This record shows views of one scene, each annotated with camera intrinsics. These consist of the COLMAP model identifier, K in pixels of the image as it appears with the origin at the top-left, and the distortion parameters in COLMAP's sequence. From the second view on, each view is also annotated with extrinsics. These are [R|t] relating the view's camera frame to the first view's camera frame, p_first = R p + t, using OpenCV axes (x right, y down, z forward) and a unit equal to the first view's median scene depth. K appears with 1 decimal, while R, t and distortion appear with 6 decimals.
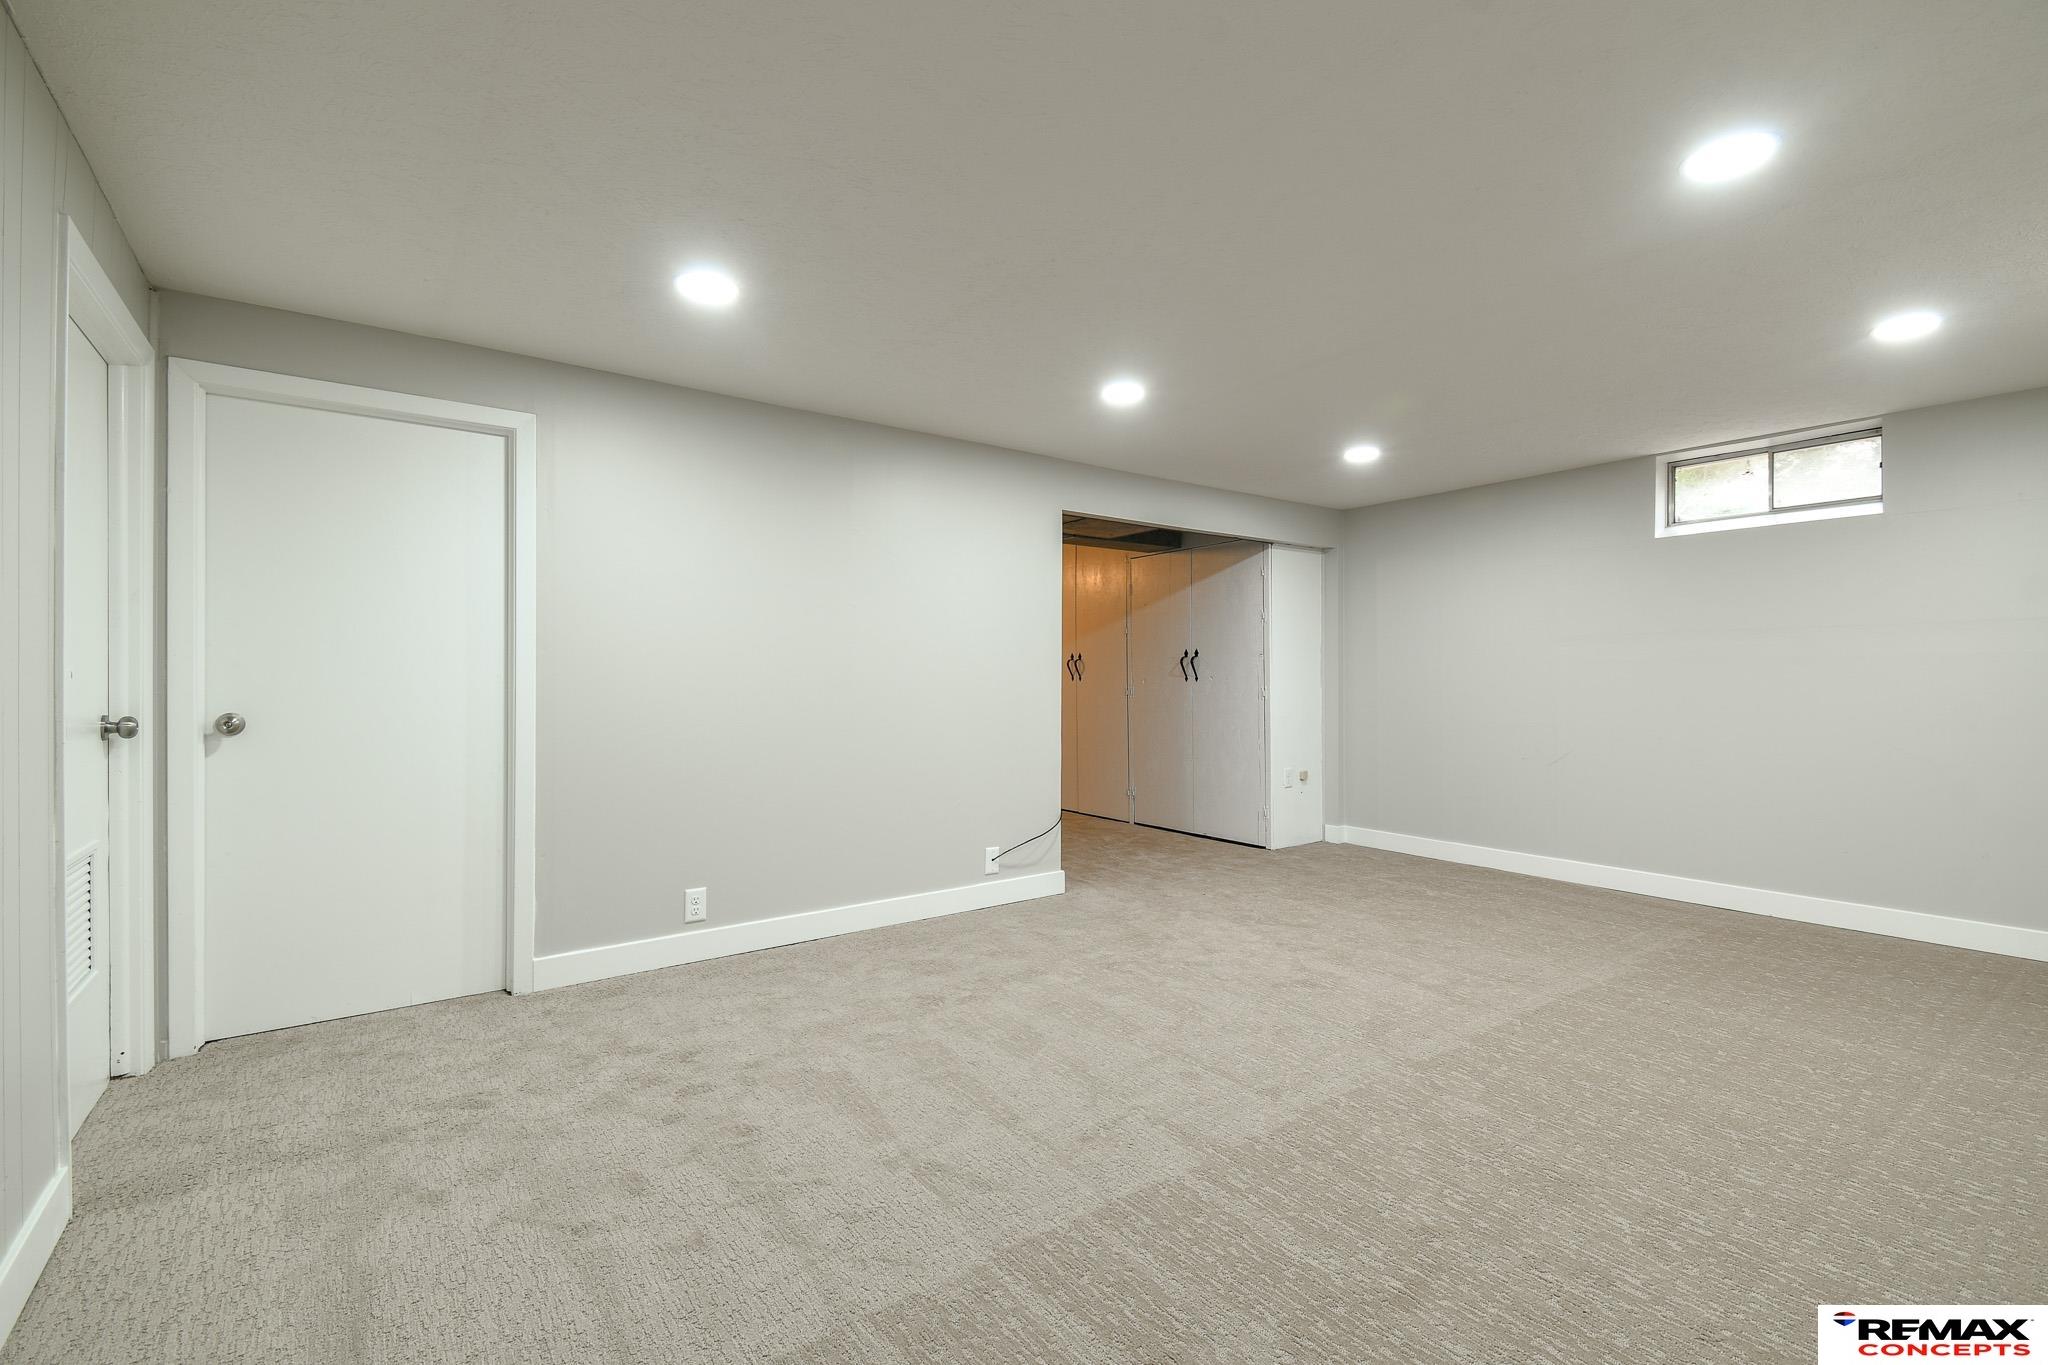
lens RADIAL K [[892.0, 0, 1024.0], [0, 892.0, 682.5], [0, 0, 1]] dist [0.045279, -0.024934]
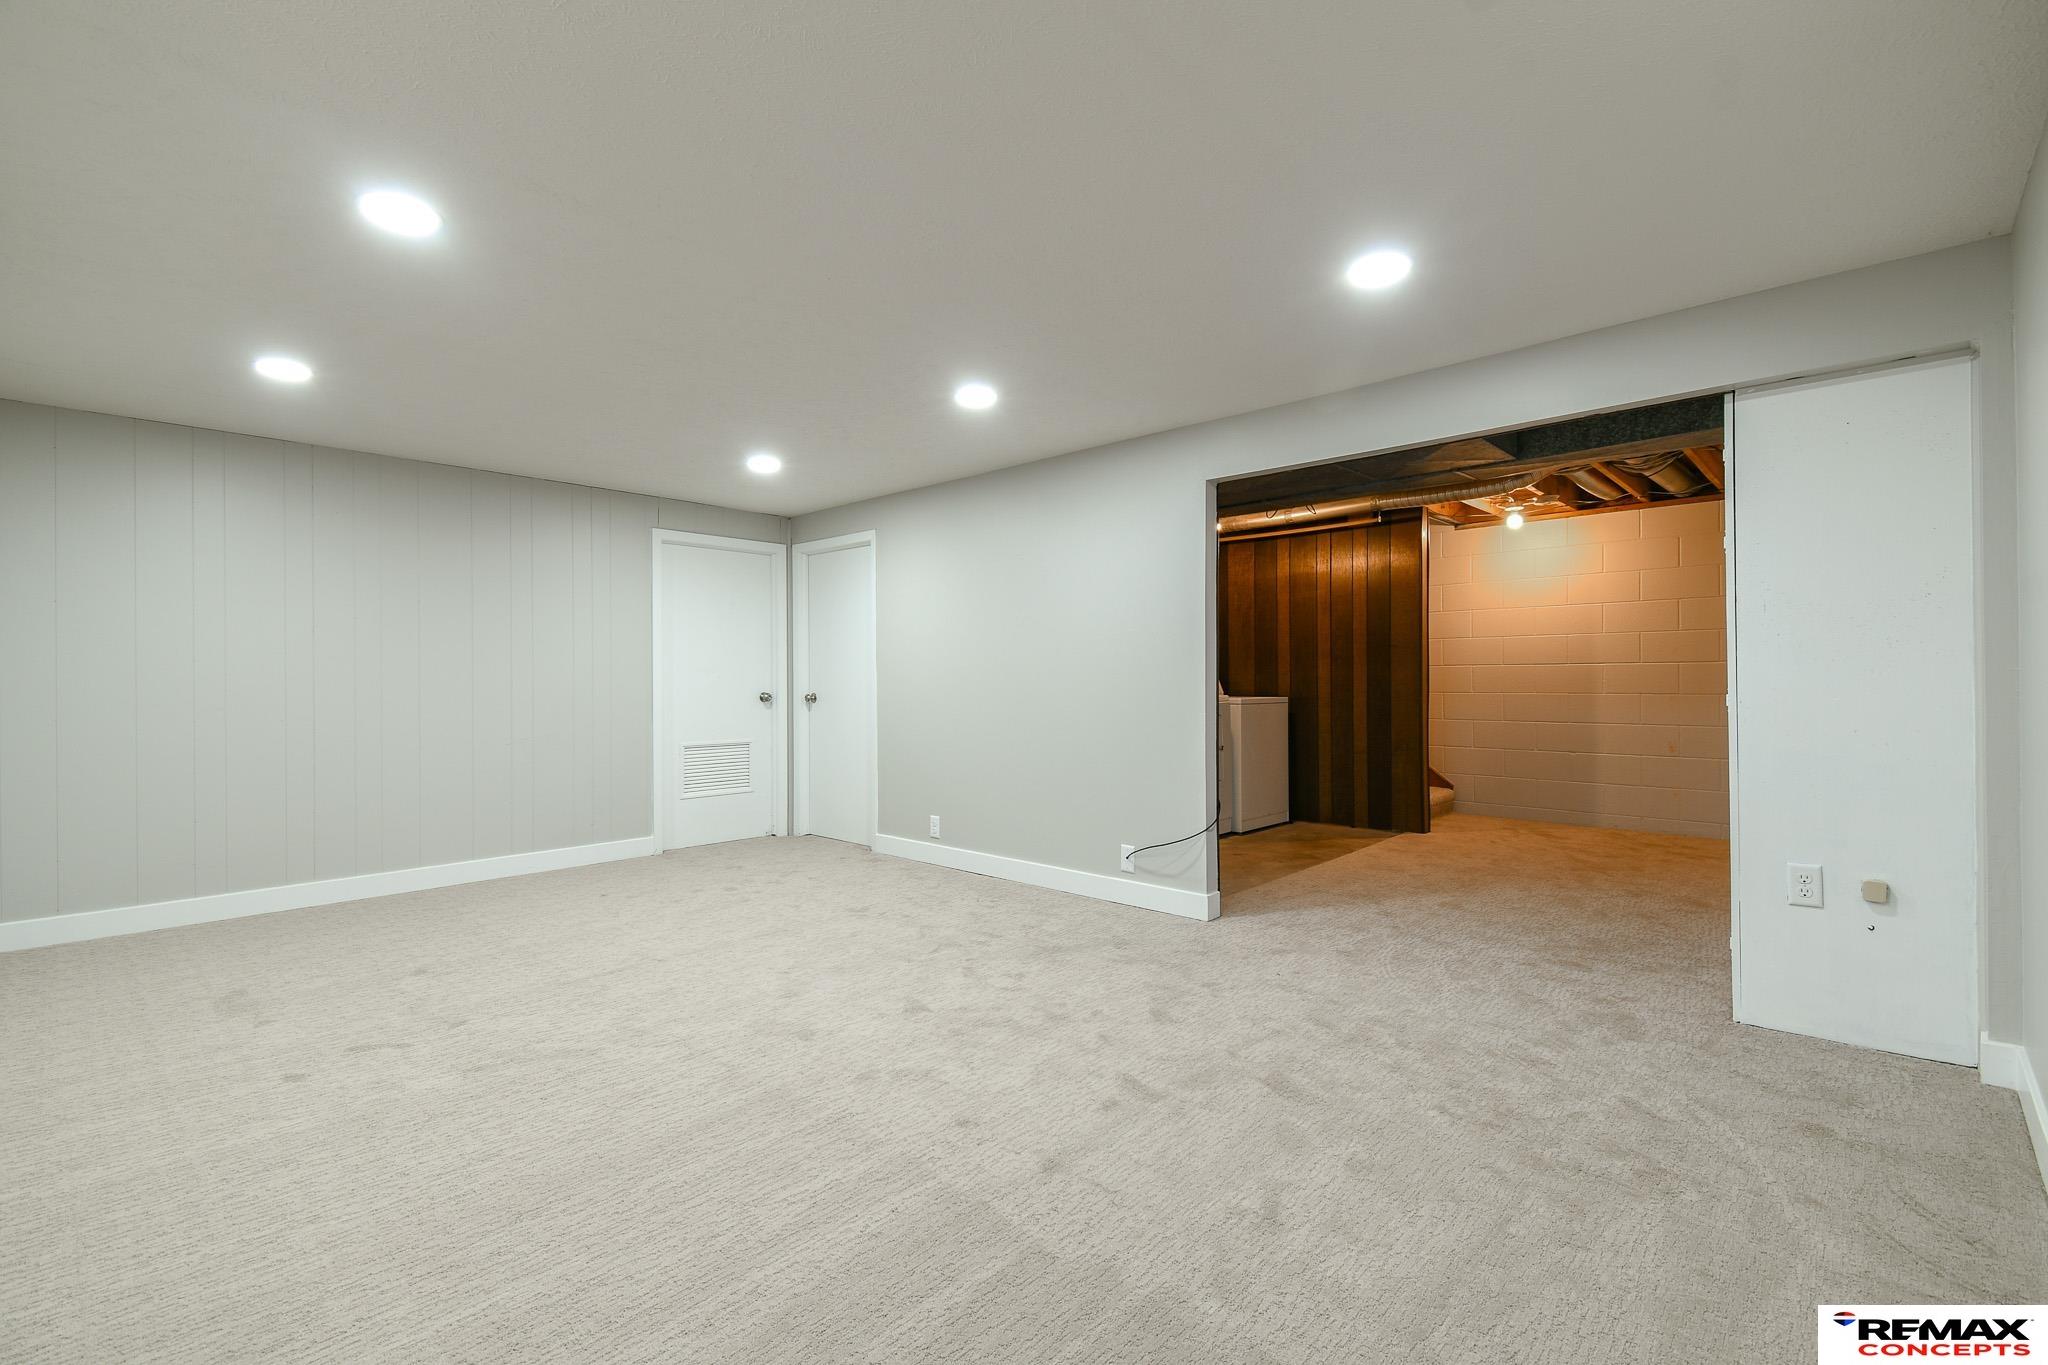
lens RADIAL K [[892.0, 0, 1024.0], [0, 892.0, 682.5], [0, 0, 1]] dist [0.045279, -0.024934]
pose [[0.182455, 0.002978, -0.983210, 0.954070], [0.002340, 0.999991, 0.003463, 0.000460], [0.983211, -0.002932, 0.182446, 0.734236]]
